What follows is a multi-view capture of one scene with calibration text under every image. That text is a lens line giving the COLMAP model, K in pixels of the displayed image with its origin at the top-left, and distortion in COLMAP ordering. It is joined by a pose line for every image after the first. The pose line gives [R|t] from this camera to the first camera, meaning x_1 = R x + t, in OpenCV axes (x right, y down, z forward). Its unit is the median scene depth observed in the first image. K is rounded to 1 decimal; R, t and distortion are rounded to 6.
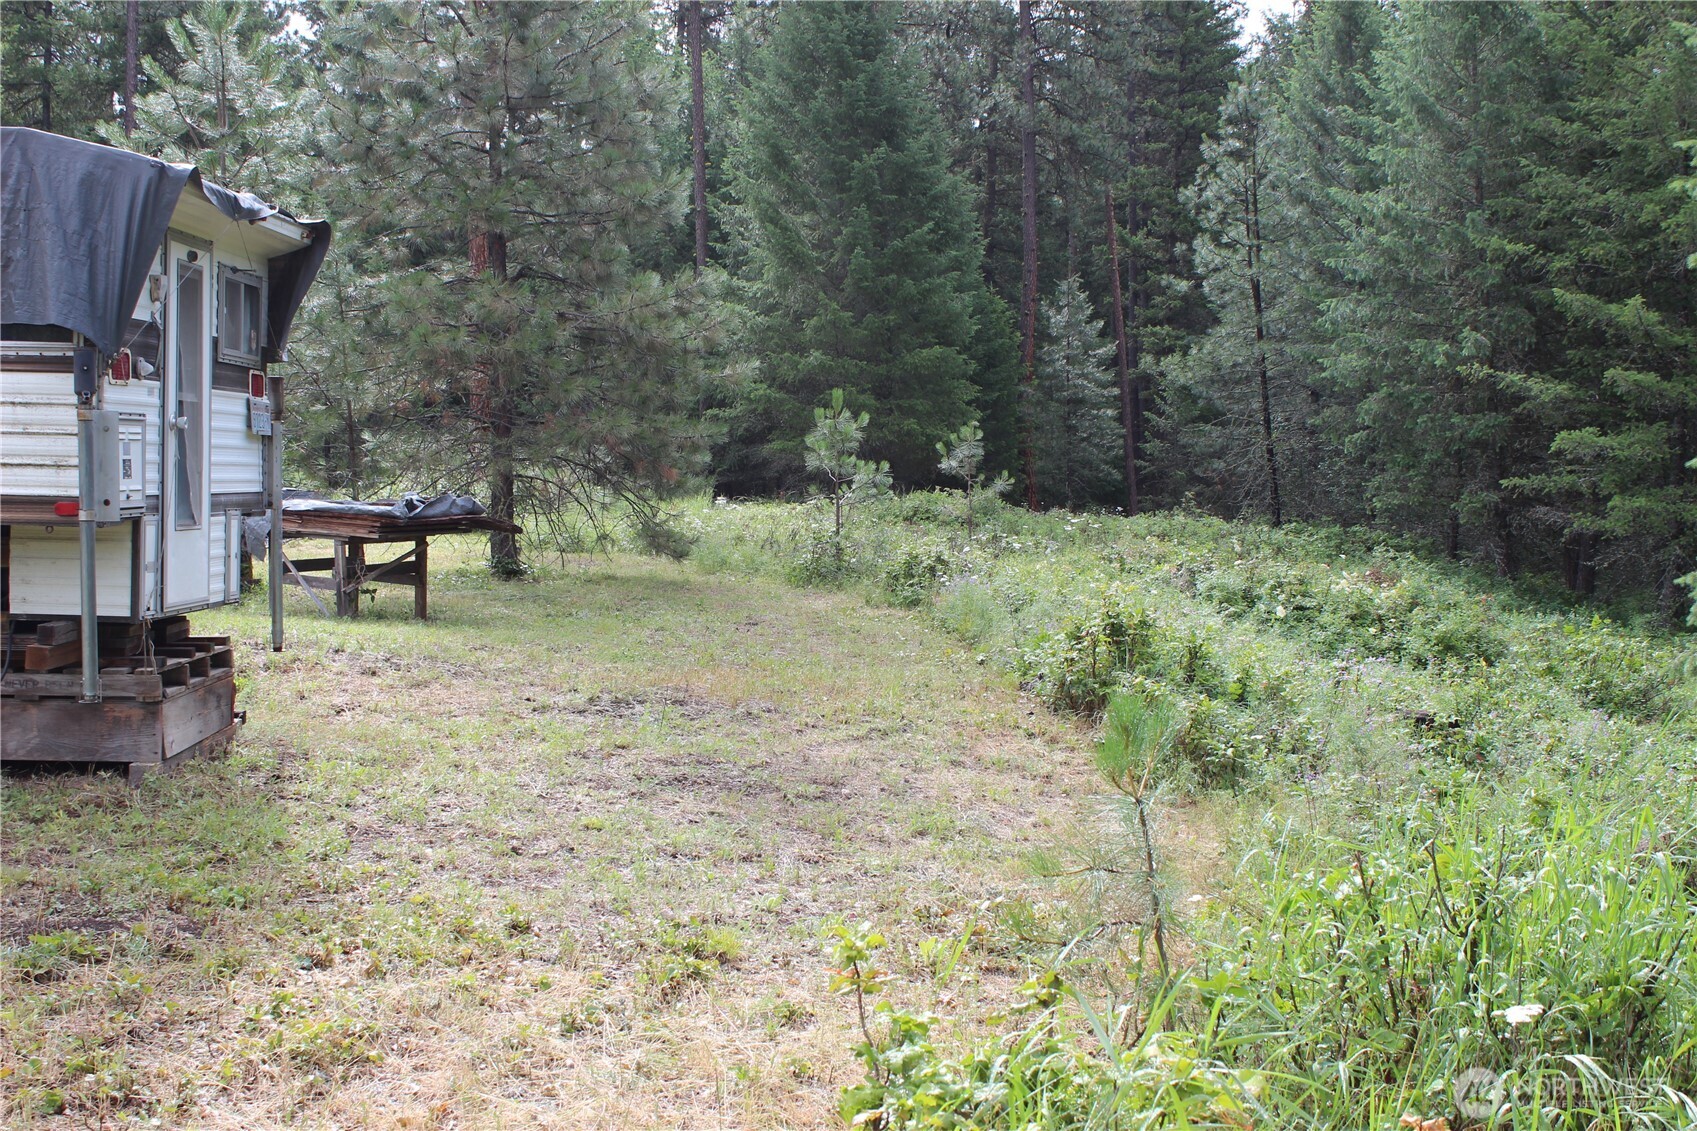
lens RADIAL K [[2052.1, 0, 844.8], [0, 2052.1, 568.3], [0, 0, 1]] dist [-0.040555, 0.000000]
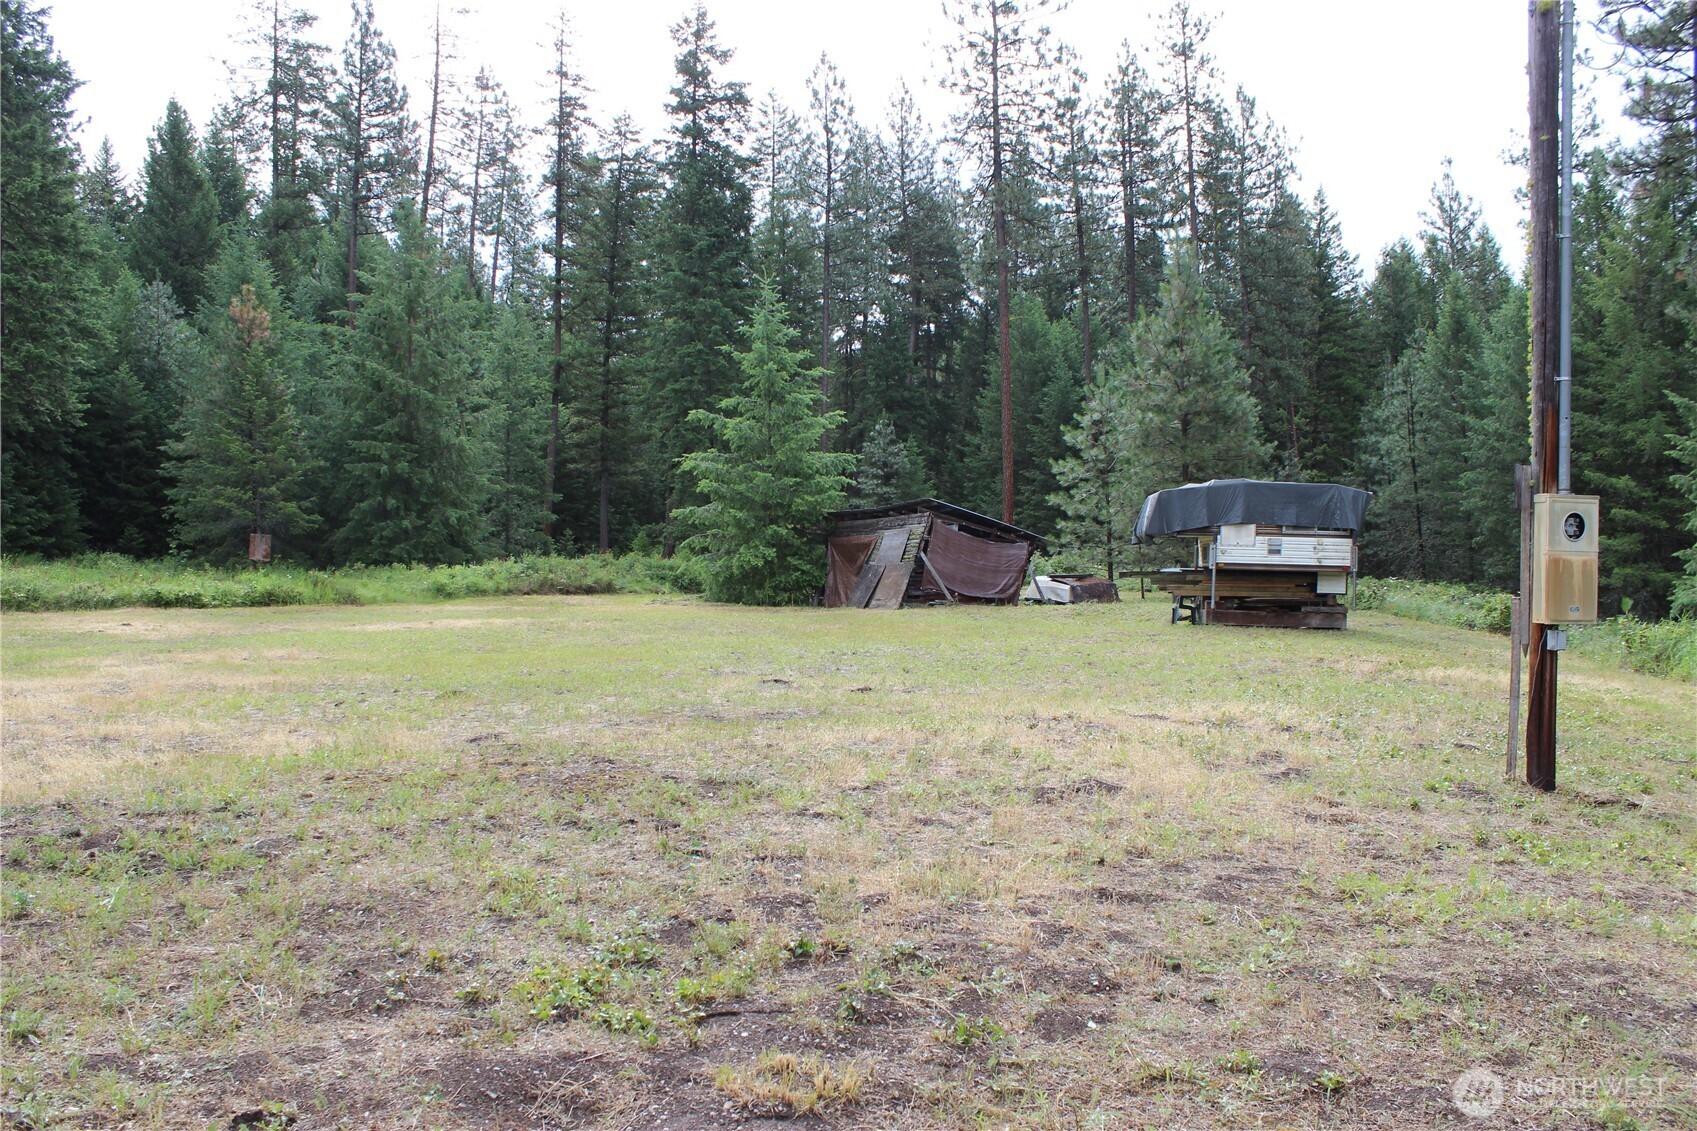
lens RADIAL K [[1445.2, 0, 843.4], [0, 1445.2, 596.1], [0, 0, 1]] dist [-0.143337, 0.155026]
pose [[0.995278, 0.002458, -0.097037, -0.283353], [-0.004104, 0.999851, -0.016770, 0.022593], [0.096981, 0.017089, 0.995139, -0.540851]]
